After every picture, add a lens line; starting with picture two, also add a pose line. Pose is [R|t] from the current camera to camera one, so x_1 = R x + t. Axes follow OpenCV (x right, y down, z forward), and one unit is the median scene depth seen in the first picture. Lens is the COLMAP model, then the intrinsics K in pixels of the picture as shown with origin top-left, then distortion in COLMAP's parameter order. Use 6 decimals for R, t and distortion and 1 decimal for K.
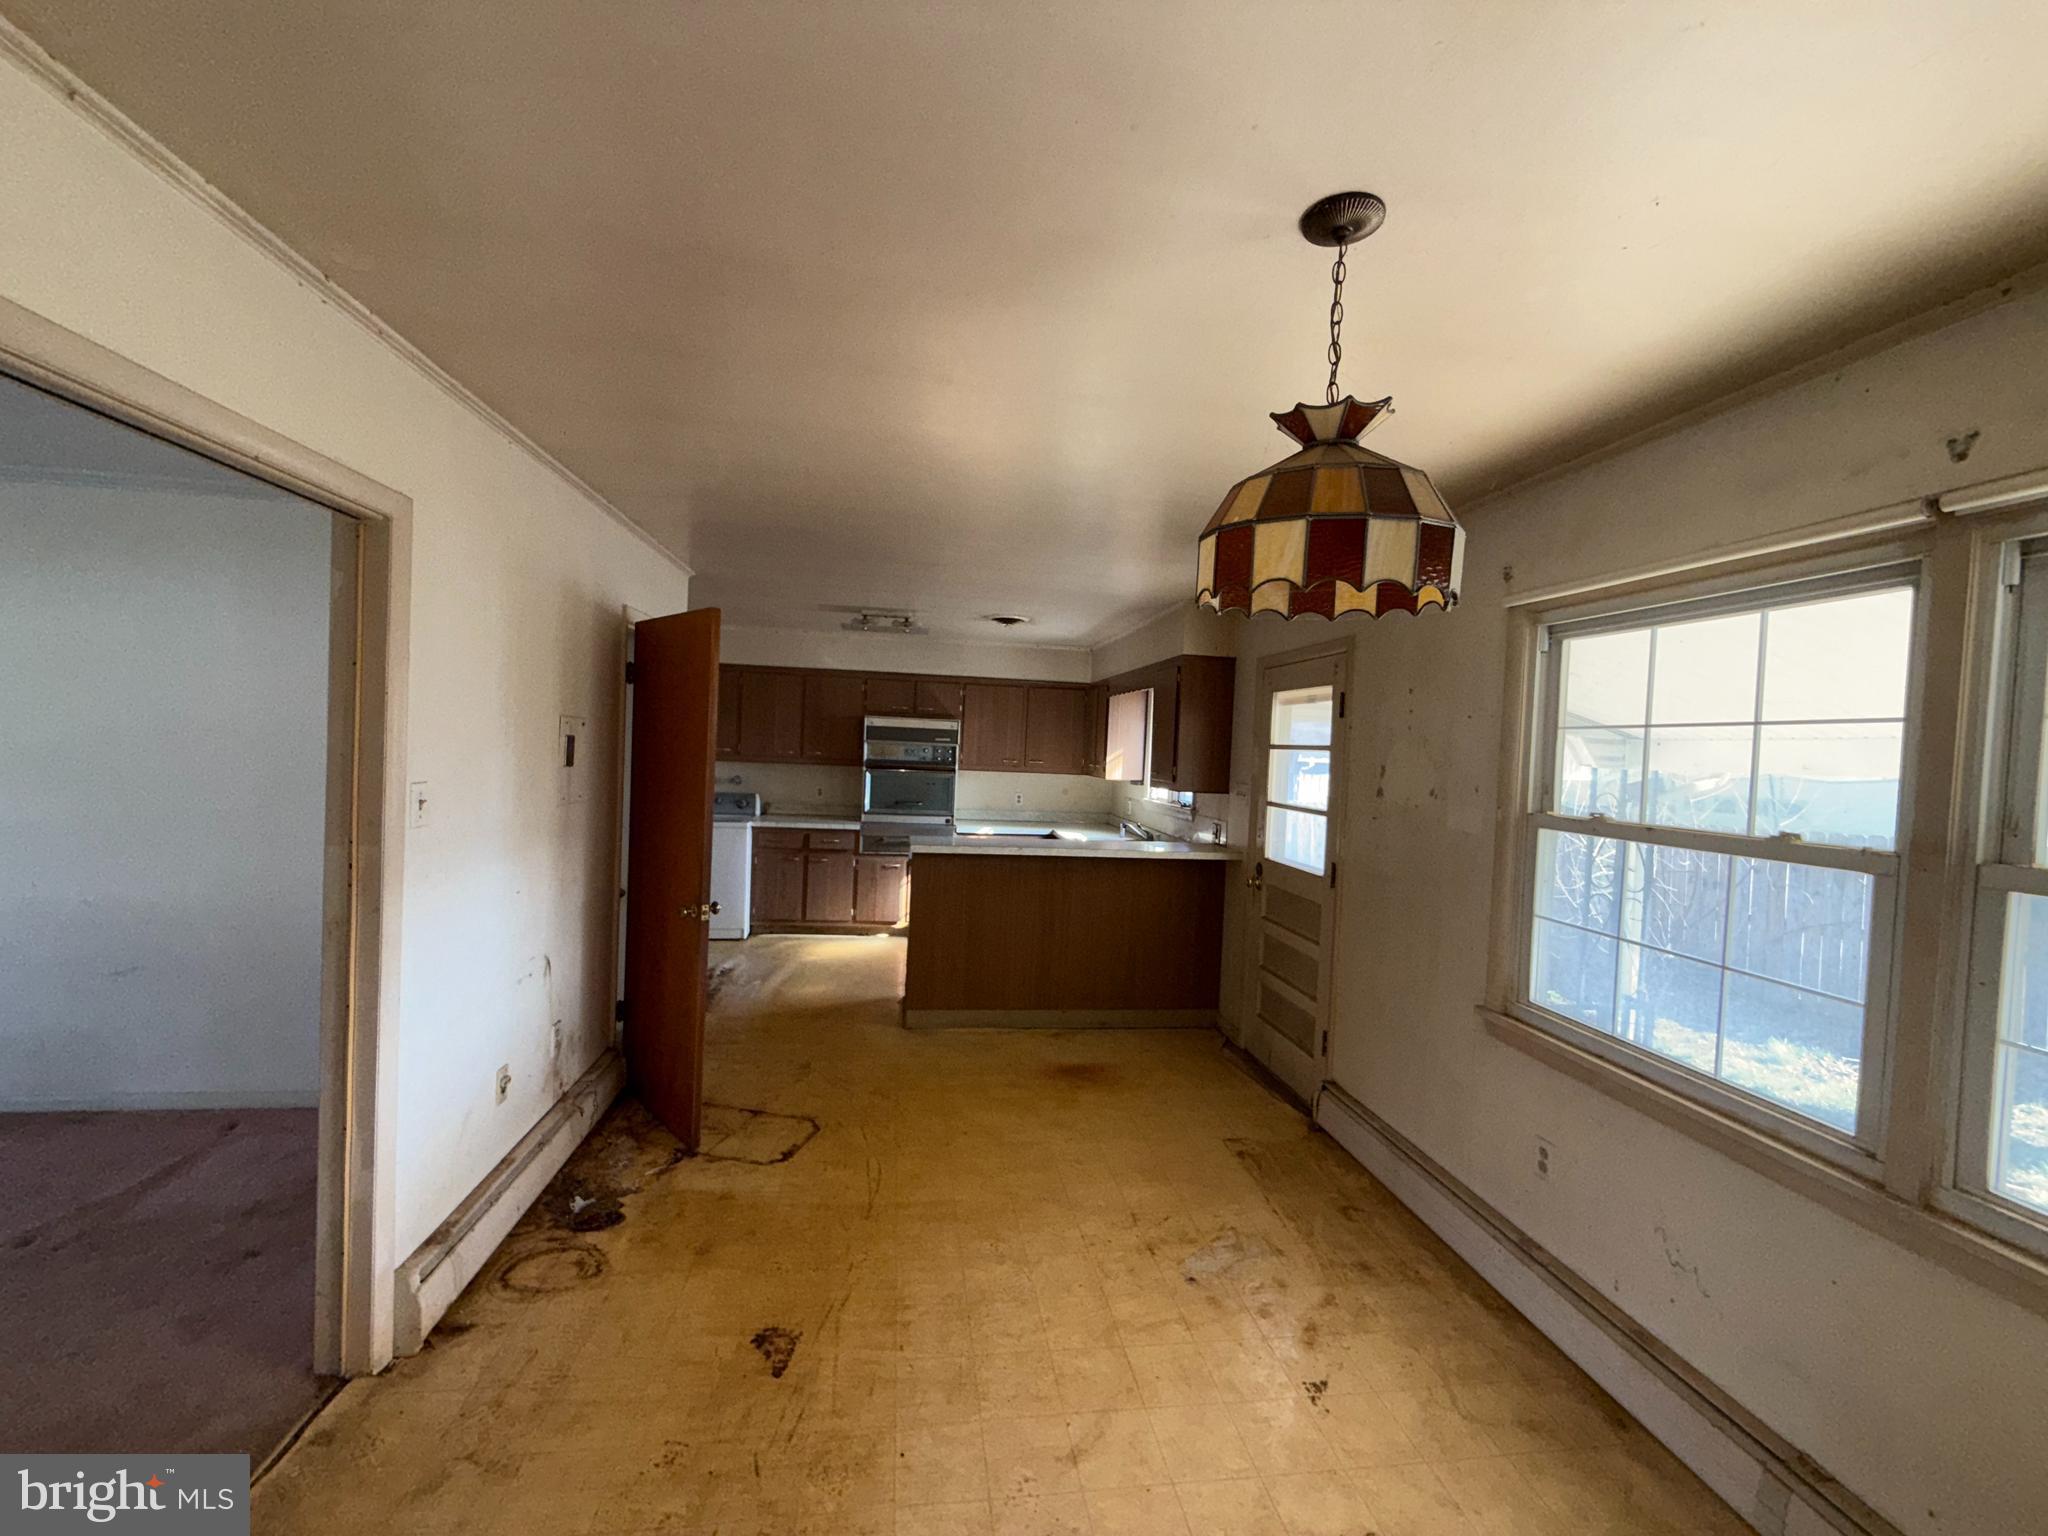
lens RADIAL K [[814.2, 0, 1021.0], [0, 814.2, 767.7], [0, 0, 1]] dist [0.001586, -0.000262]
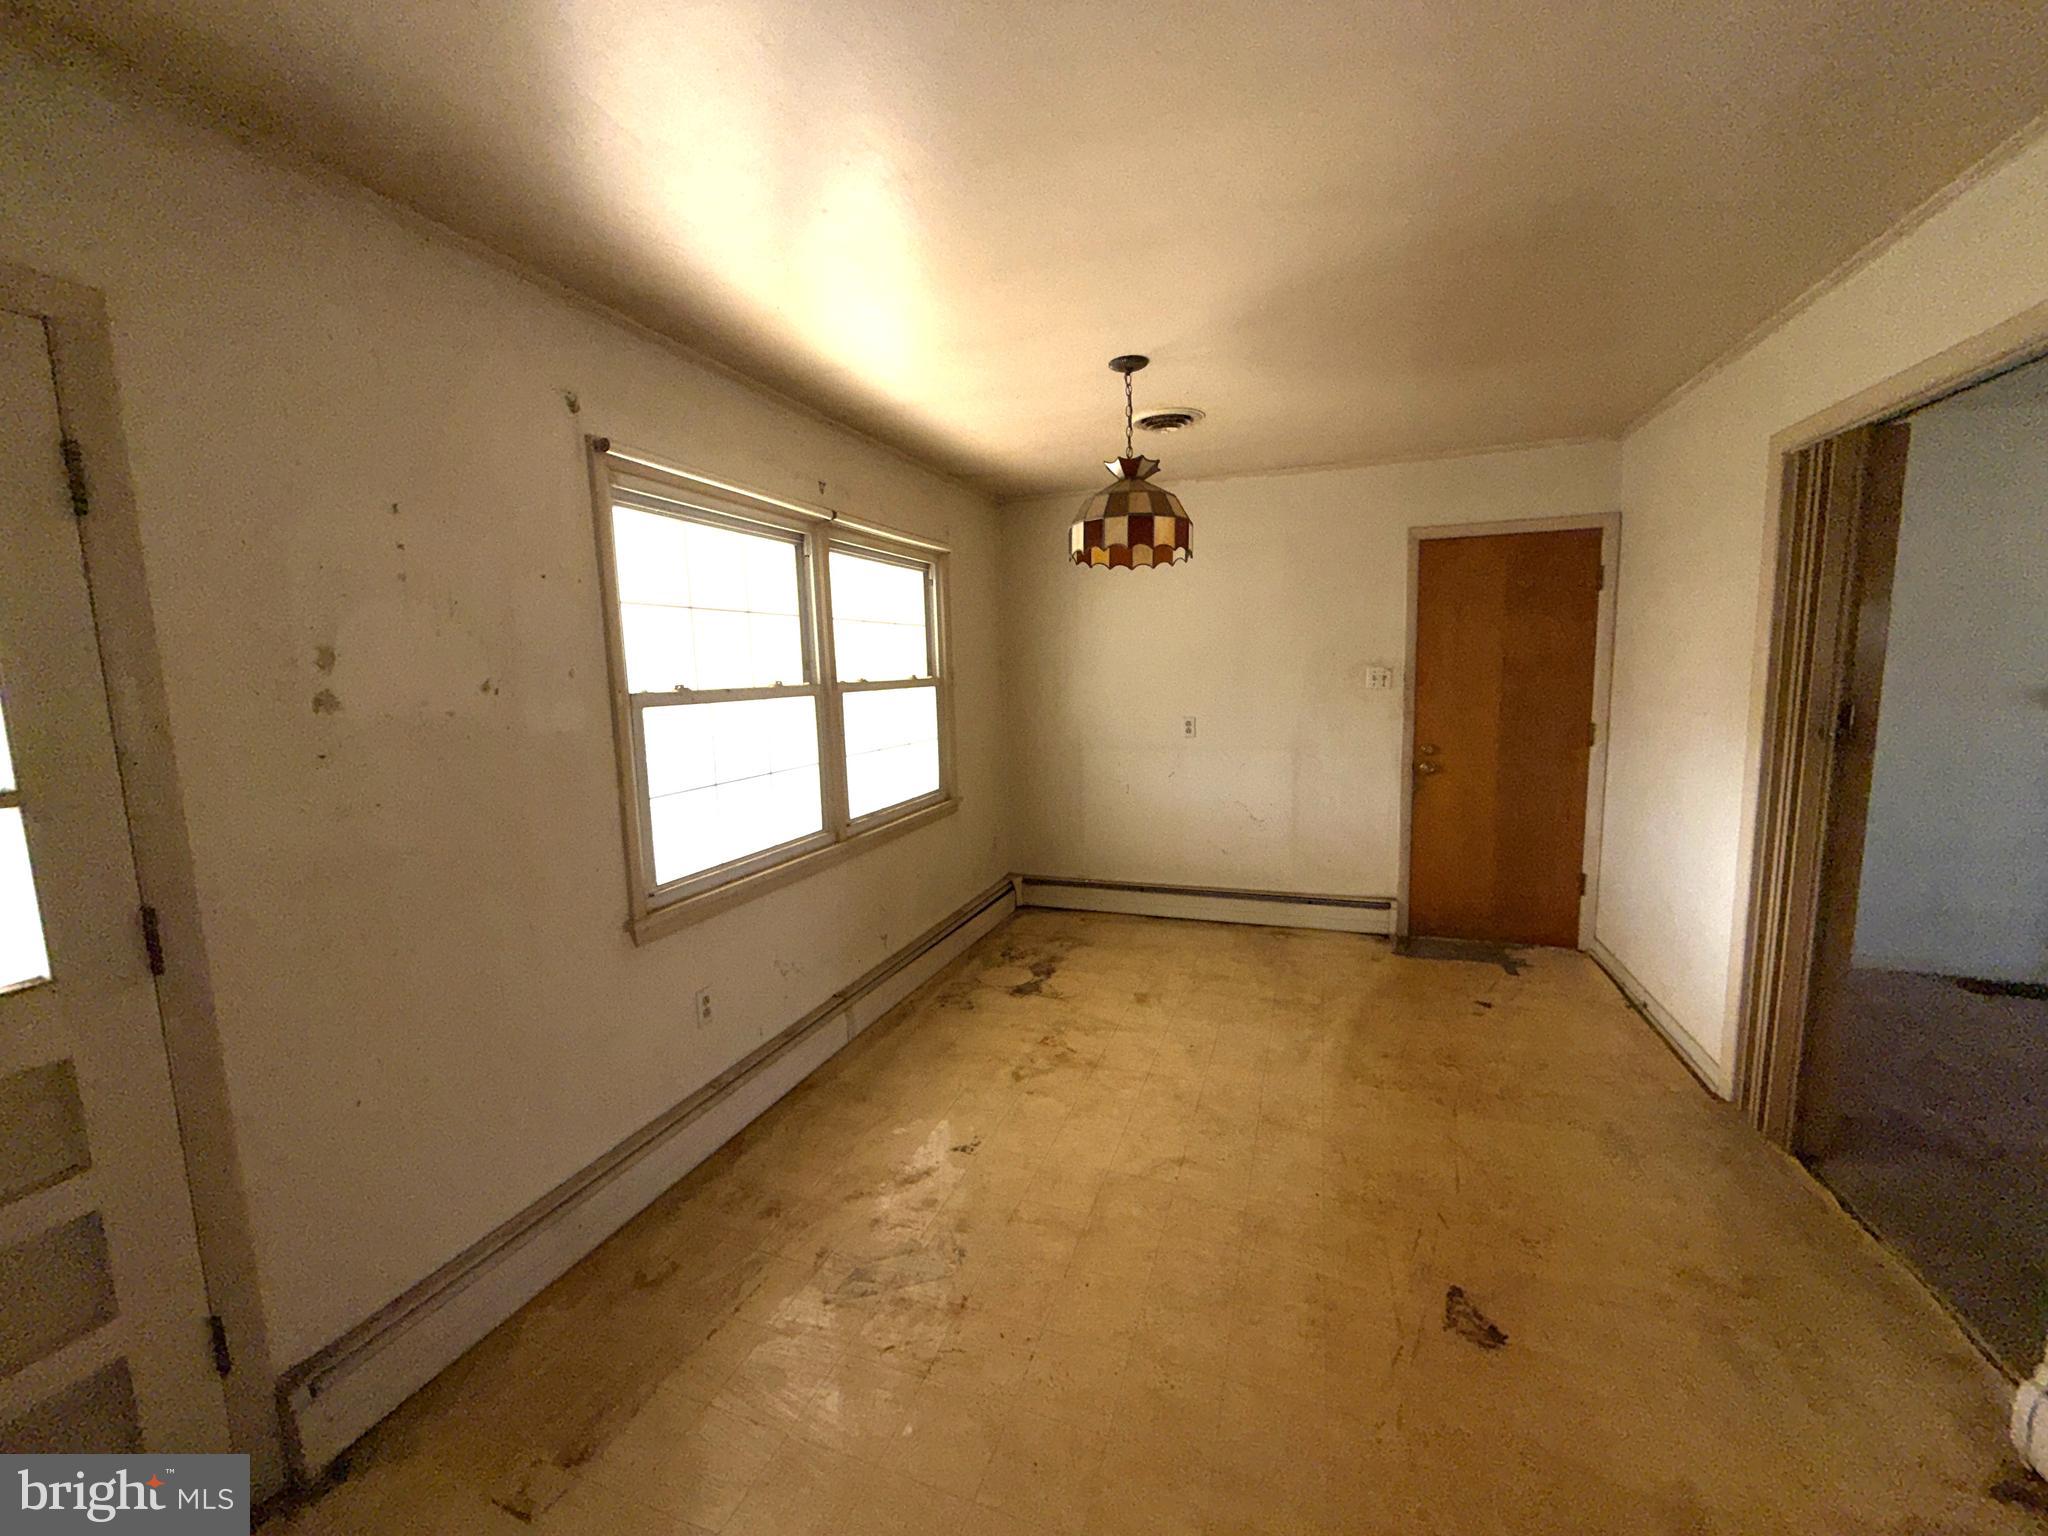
lens RADIAL K [[814.2, 0, 1019.7], [0, 814.2, 768.8], [0, 0, 1]] dist [0.001586, -0.000262]
pose [[-0.878873, -0.072627, 0.471494, -0.251078], [0.007633, 0.986076, 0.166119, -0.013009], [-0.476994, 0.149597, -0.866082, 1.934533]]
